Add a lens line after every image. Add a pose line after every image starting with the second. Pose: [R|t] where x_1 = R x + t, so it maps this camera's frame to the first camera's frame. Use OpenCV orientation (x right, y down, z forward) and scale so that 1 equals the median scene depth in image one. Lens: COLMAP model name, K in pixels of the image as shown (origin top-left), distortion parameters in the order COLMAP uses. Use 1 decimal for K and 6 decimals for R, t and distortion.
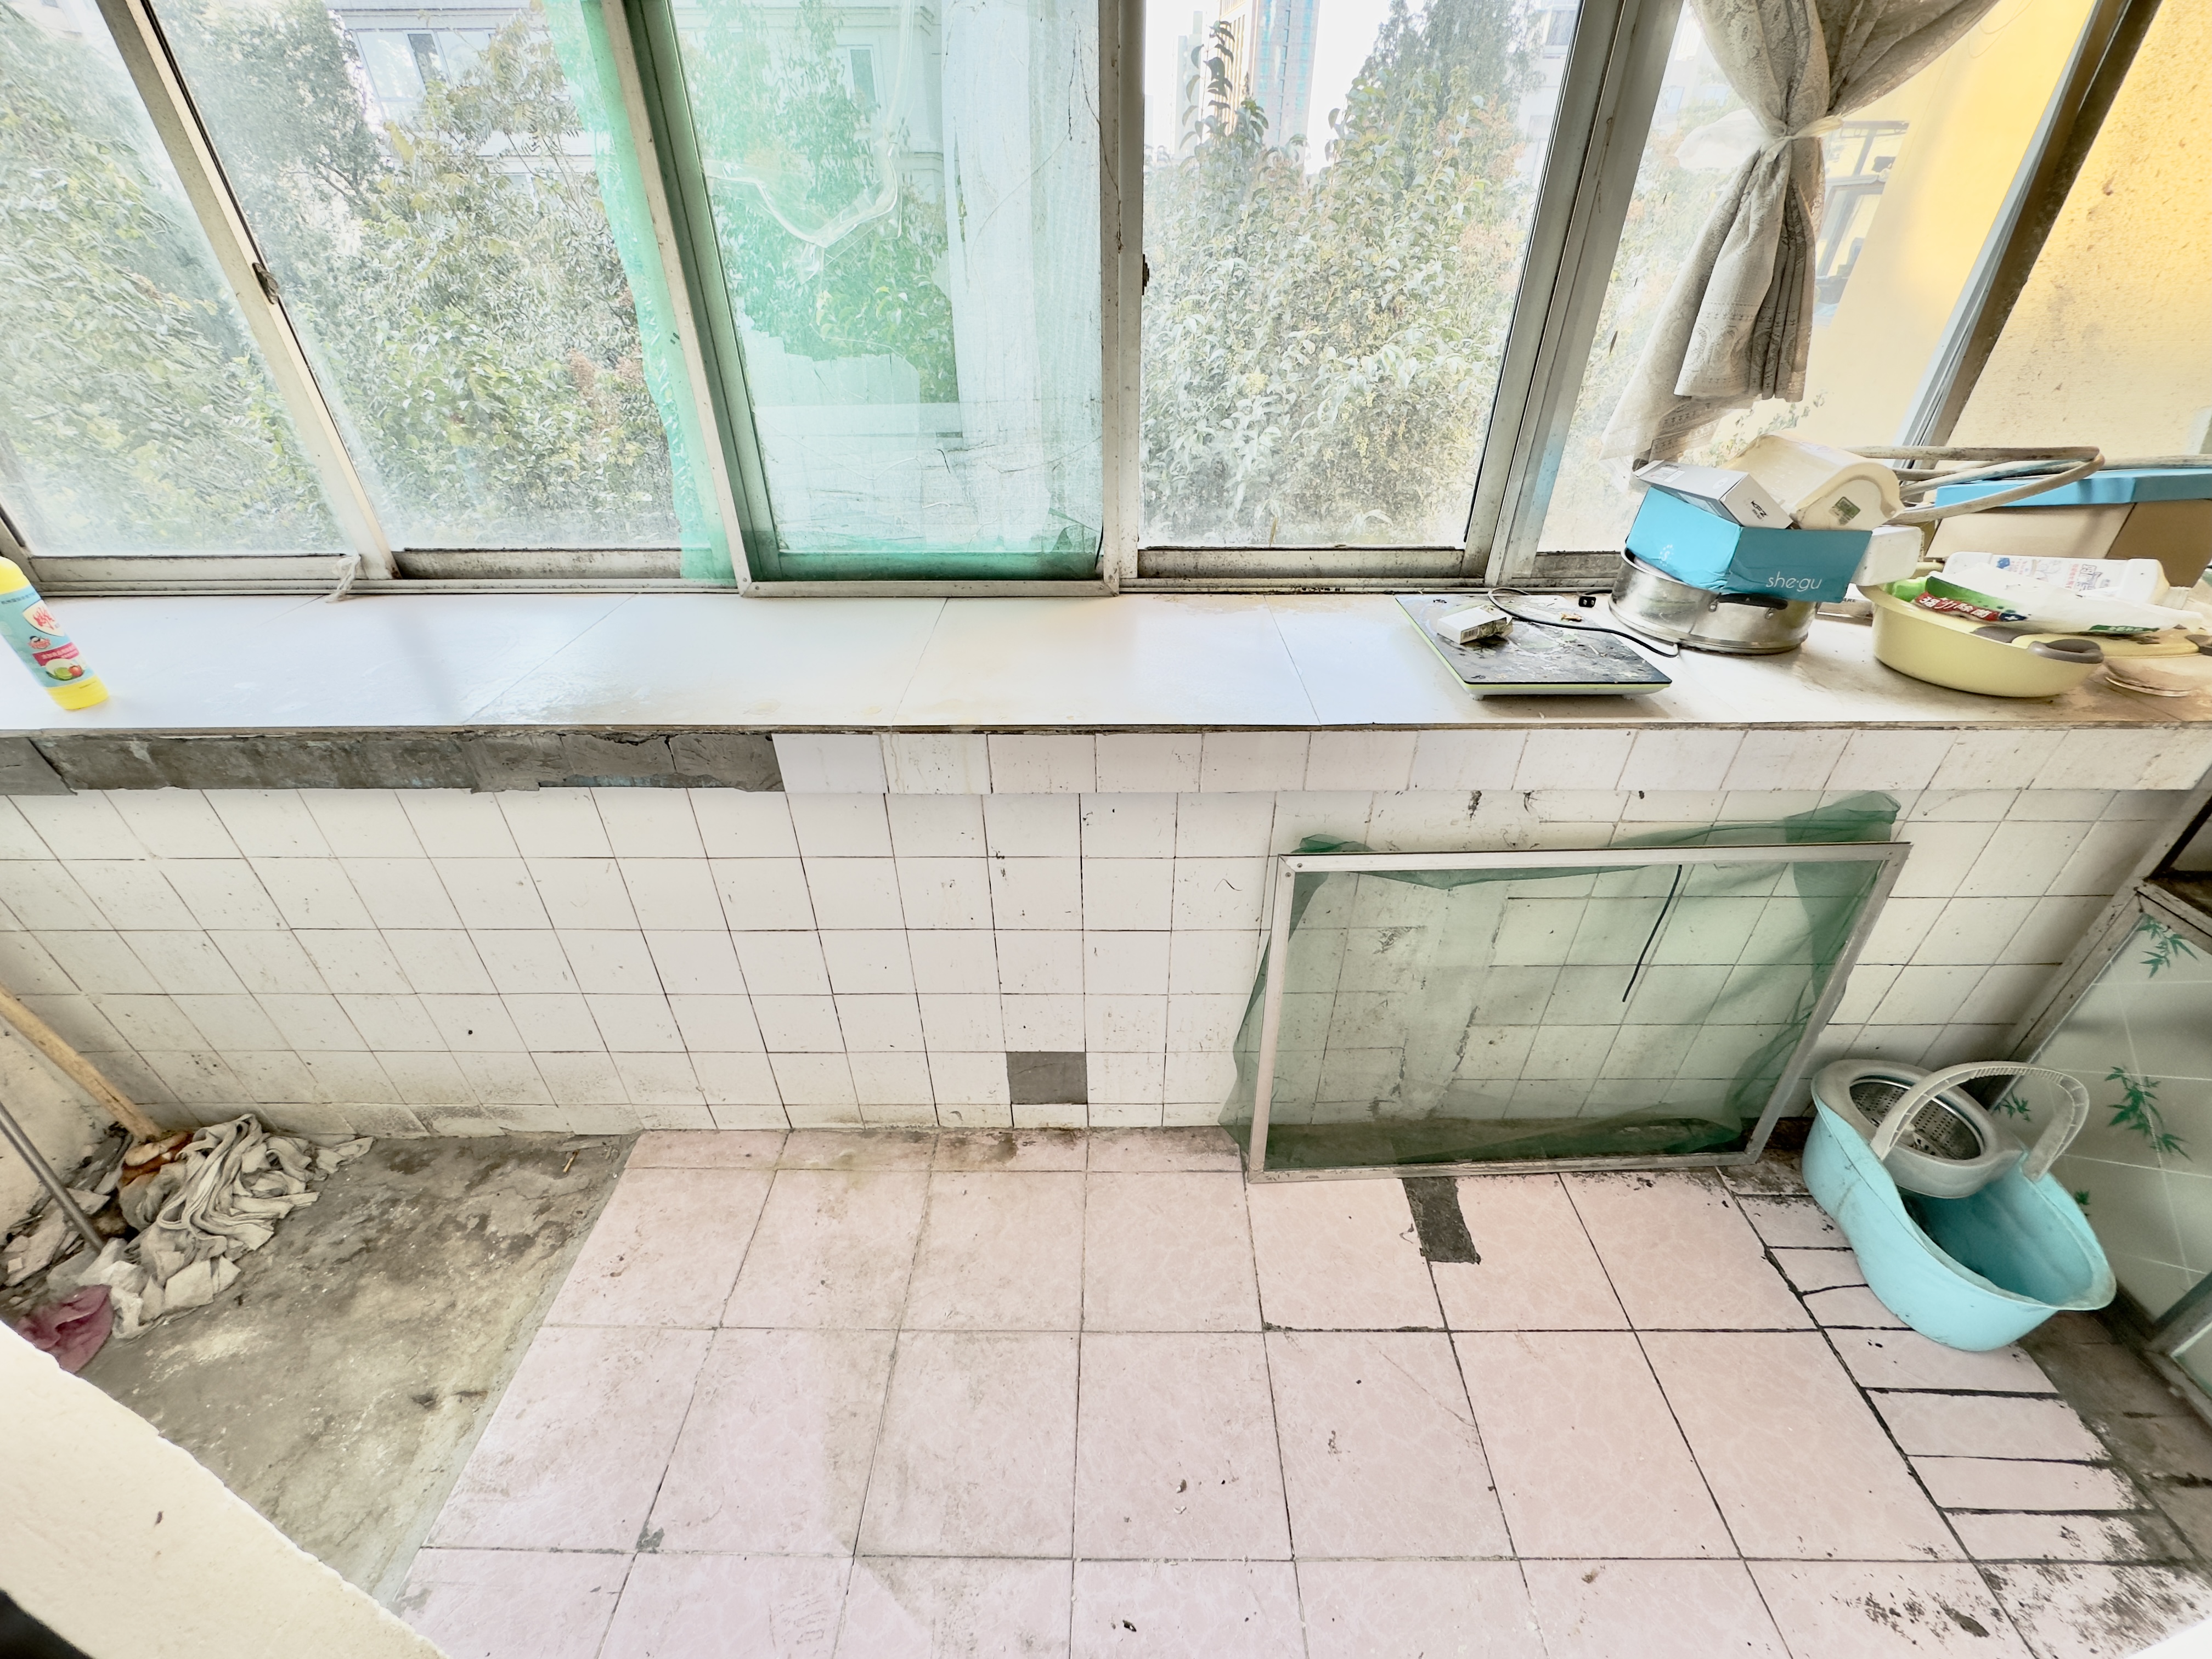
lens RADIAL K [[882.7, 0, 1106.0], [0, 882.7, 829.5], [0, 0, 1]] dist [-0.003463, 0.000376]
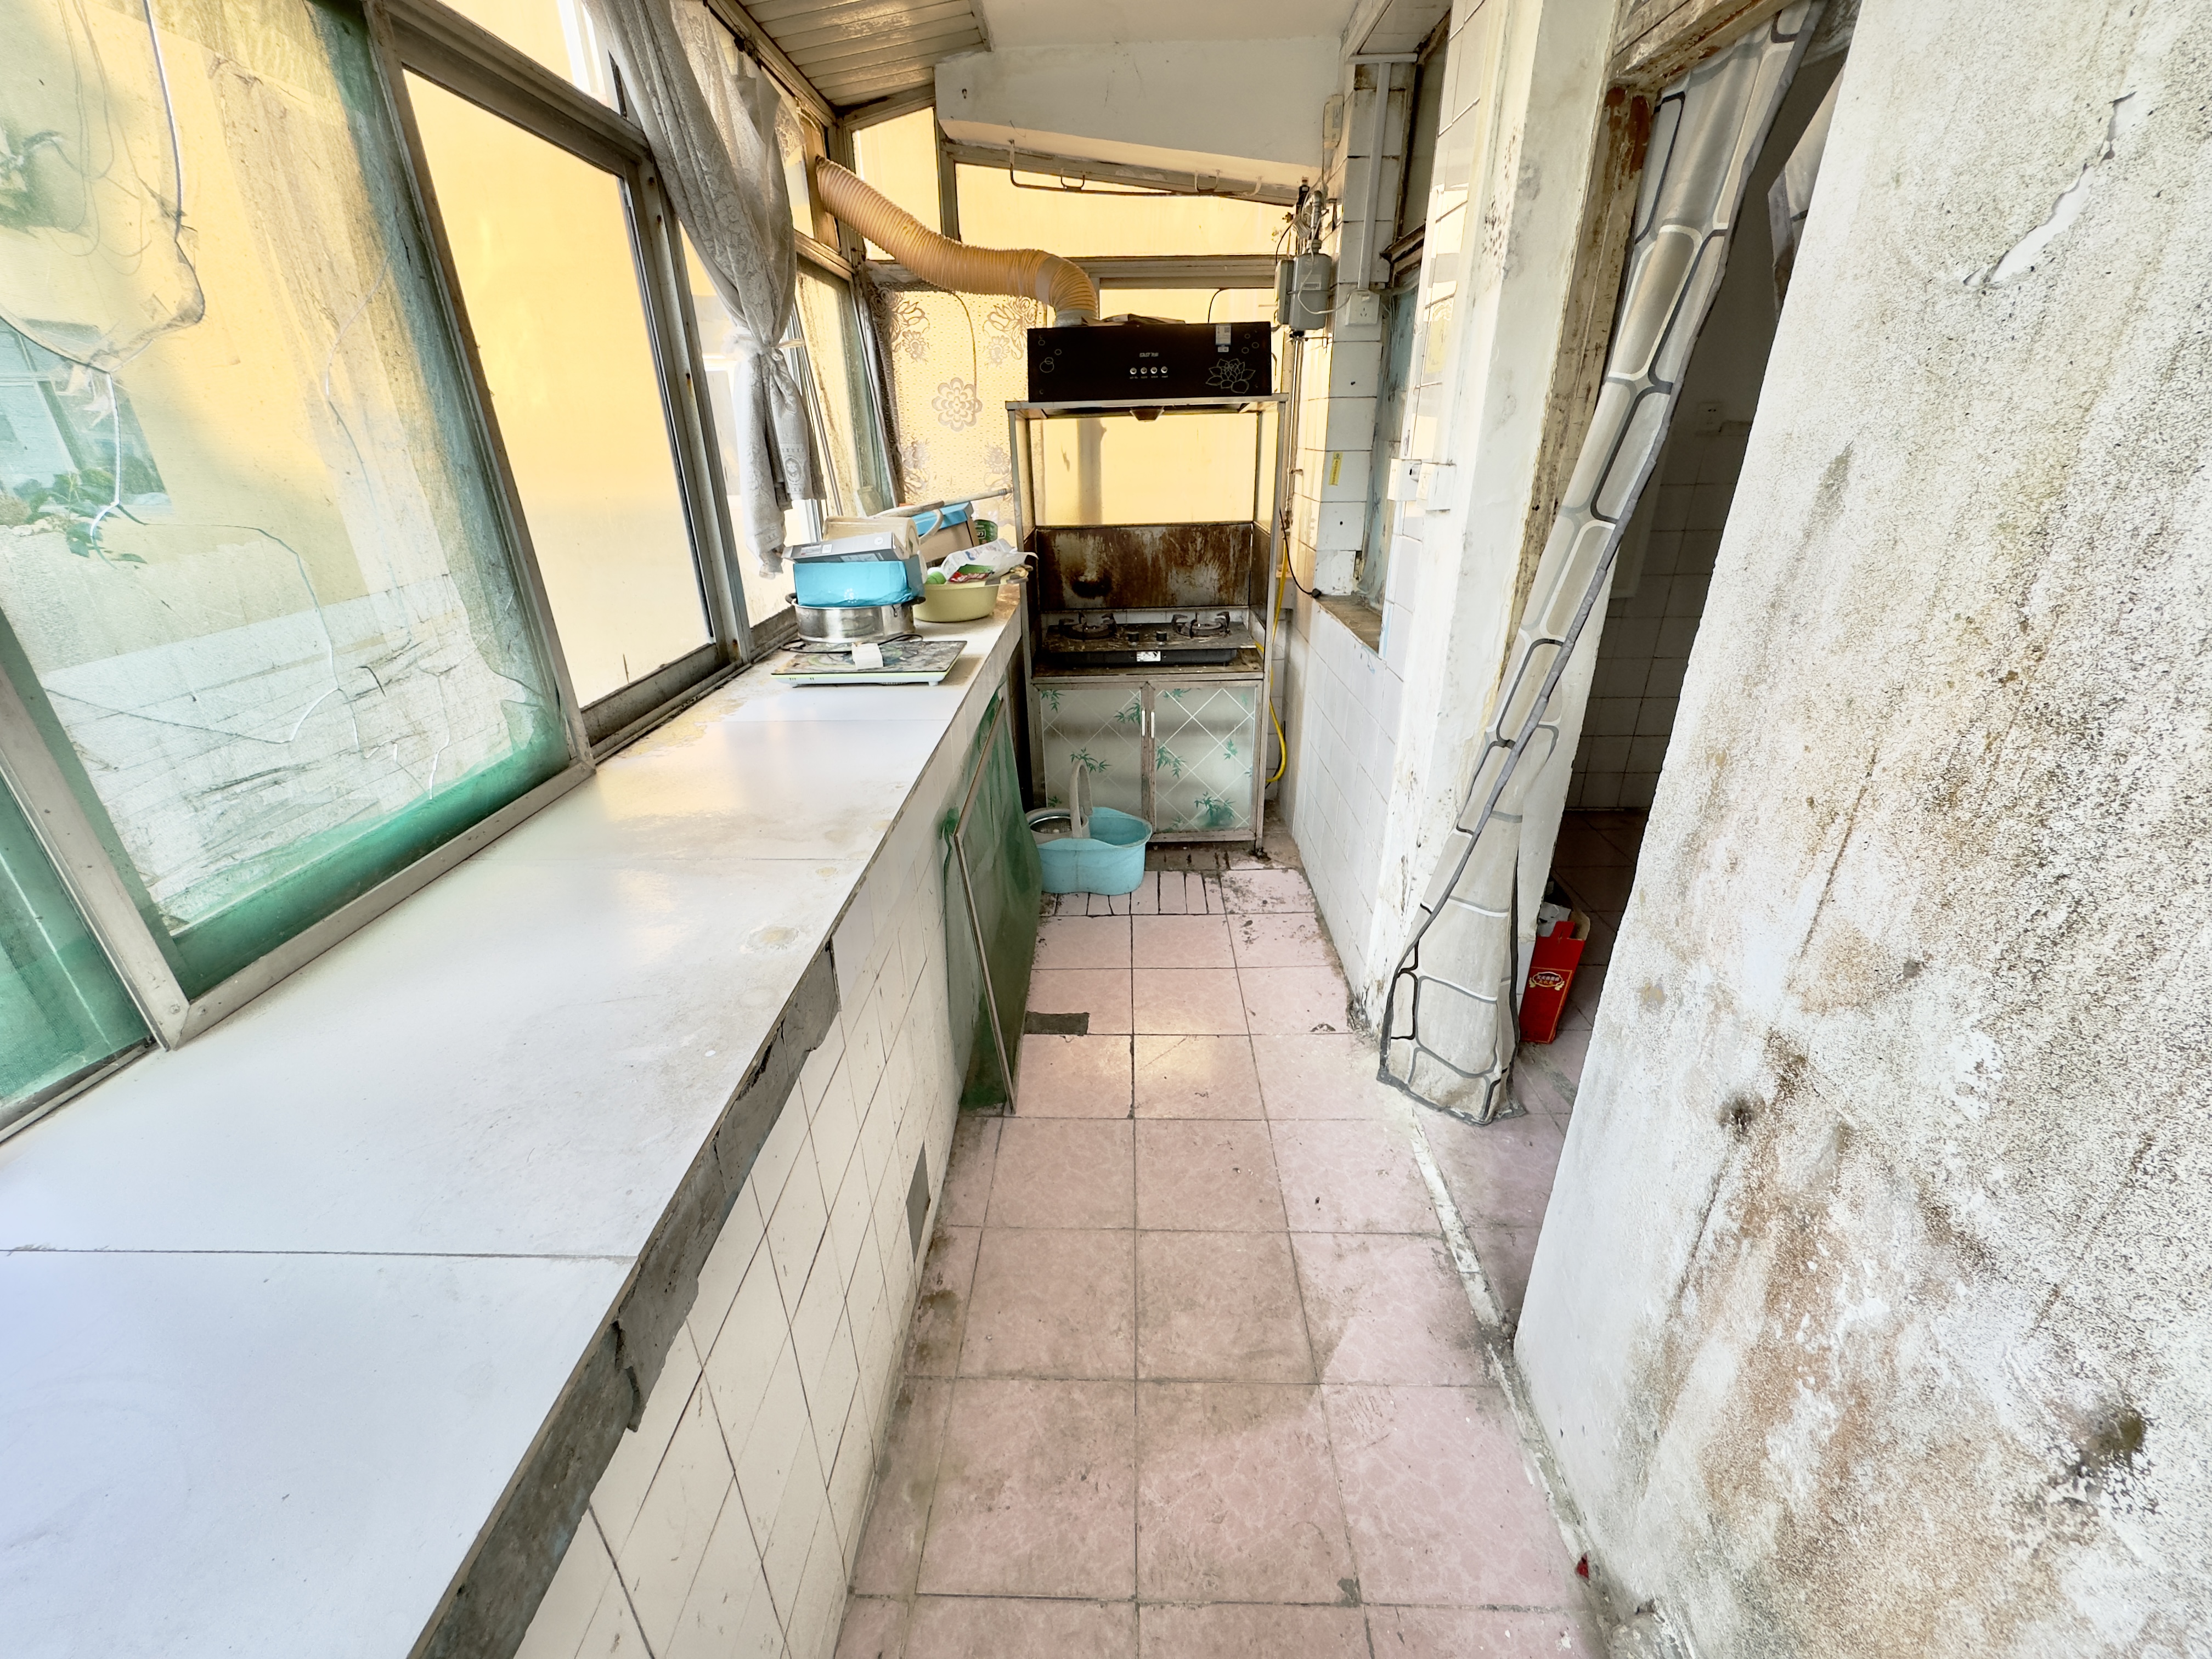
lens RADIAL K [[882.7, 0, 1106.0], [0, 882.7, 829.5], [0, 0, 1]] dist [-0.003463, 0.000376]
pose [[0.010671, -0.409785, 0.912120, -0.818874], [0.560928, 0.757588, 0.333796, -0.239665], [-0.827796, 0.508071, 0.237944, 0.430828]]
